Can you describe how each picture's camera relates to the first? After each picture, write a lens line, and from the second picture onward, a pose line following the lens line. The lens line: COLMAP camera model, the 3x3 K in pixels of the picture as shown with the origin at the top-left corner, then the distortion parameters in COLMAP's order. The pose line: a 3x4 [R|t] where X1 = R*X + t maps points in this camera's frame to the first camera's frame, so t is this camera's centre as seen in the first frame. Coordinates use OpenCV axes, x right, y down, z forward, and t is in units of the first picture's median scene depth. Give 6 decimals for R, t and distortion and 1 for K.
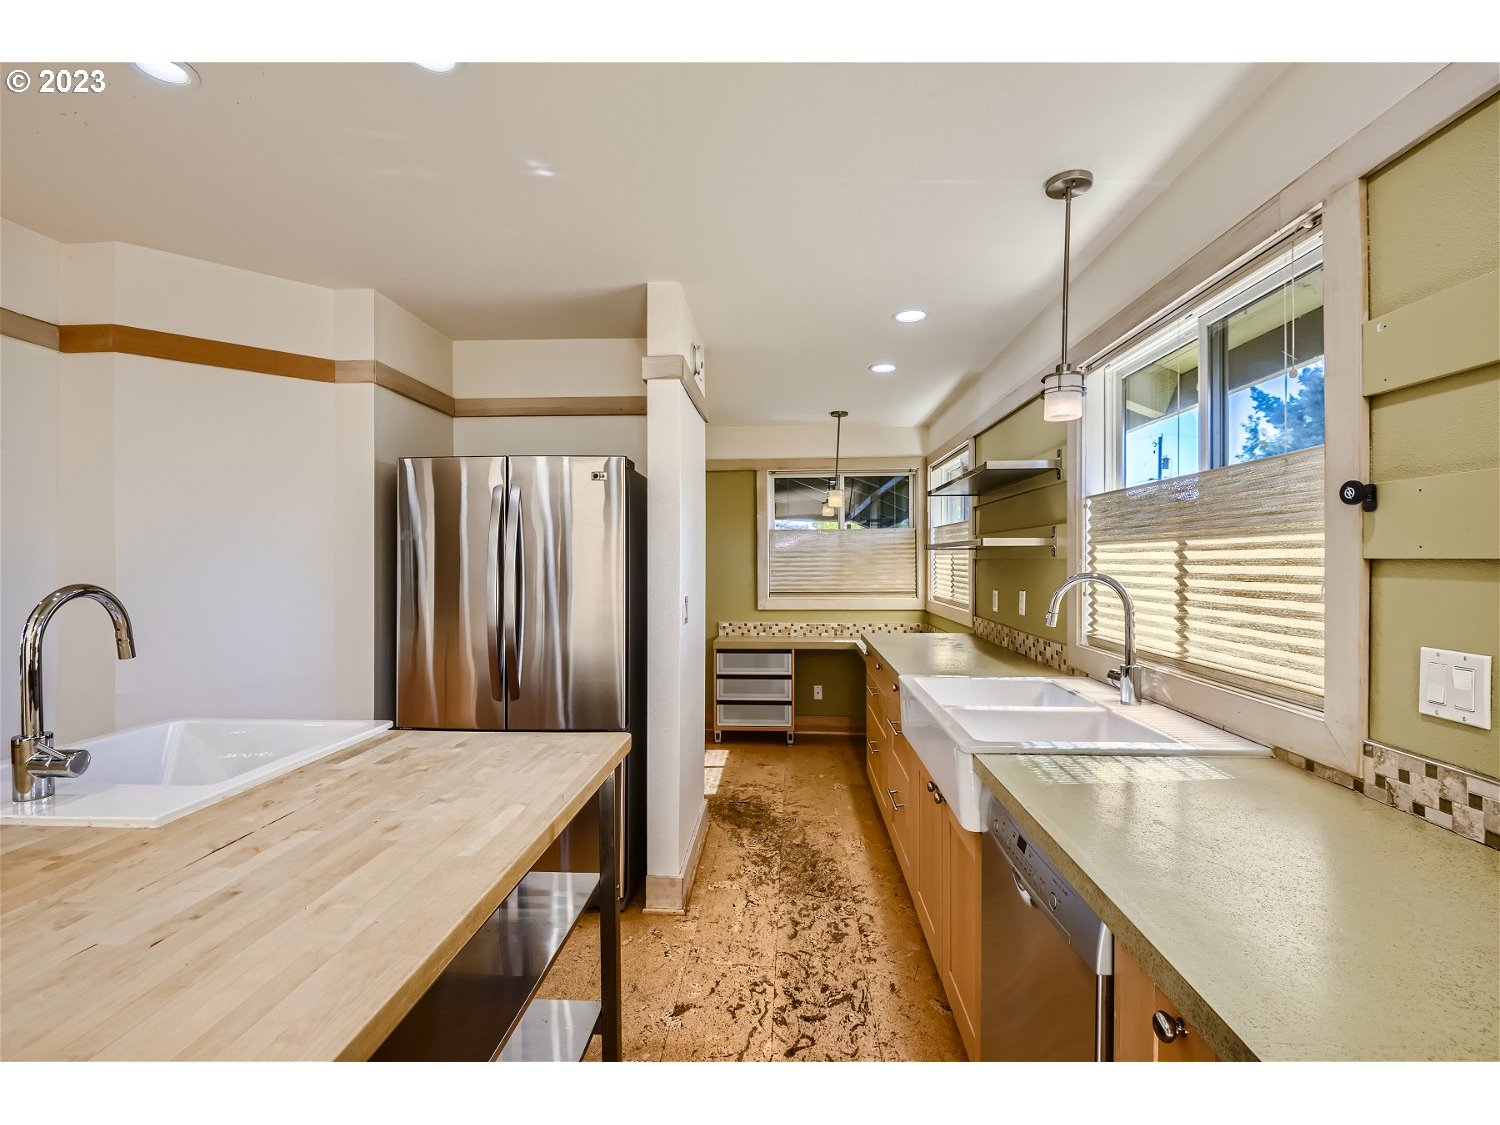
lens RADIAL K [[677.8, 0, 751.3], [0, 677.8, 559.2], [0, 0, 1]] dist [0.004860, -0.009335]
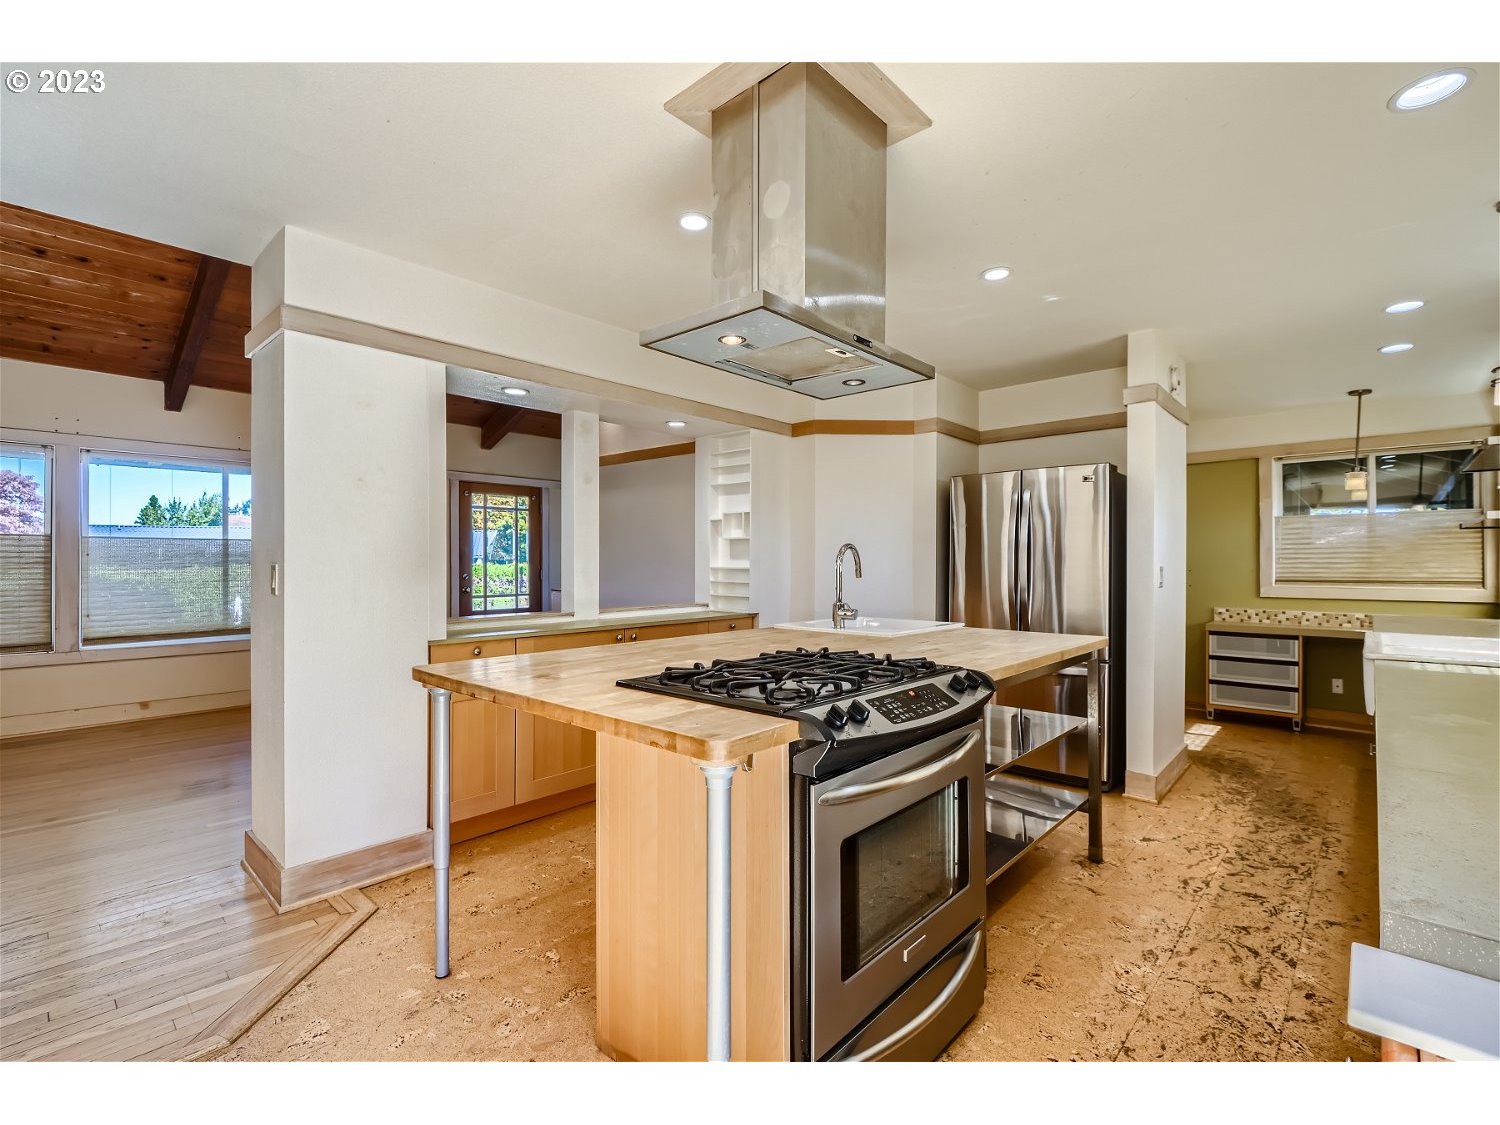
lens RADIAL K [[677.8, 0, 760.4], [0, 677.8, 565.3], [0, 0, 1]] dist [0.004860, -0.009335]
pose [[0.781135, 0.002919, -0.624355, 0.116304], [-0.000784, 0.999993, 0.003694, 0.049007], [0.624362, -0.002396, 0.781132, -0.496879]]
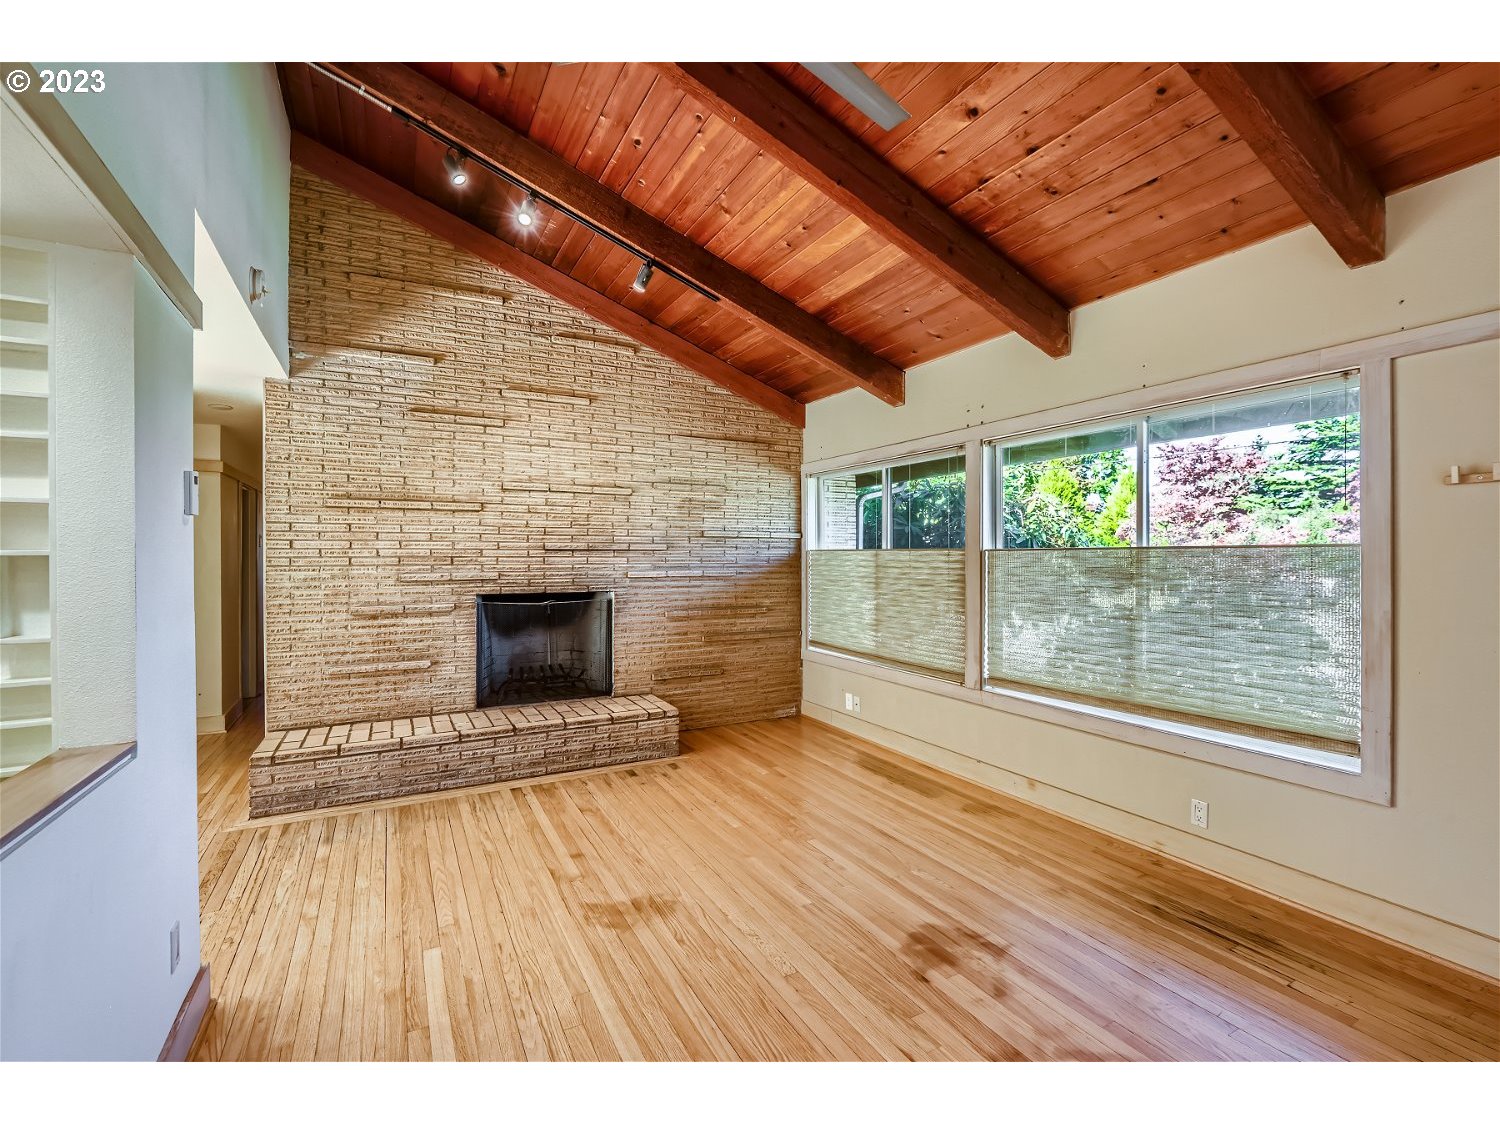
lens RADIAL K [[677.8, 0, 751.6], [0, 677.8, 557.1], [0, 0, 1]] dist [0.004860, -0.009335]
pose [[-0.850059, 0.001741, -0.526685, -1.221136], [0.000321, 0.999996, 0.002787, -0.006491], [0.526688, 0.002200, -0.850056, 0.744252]]
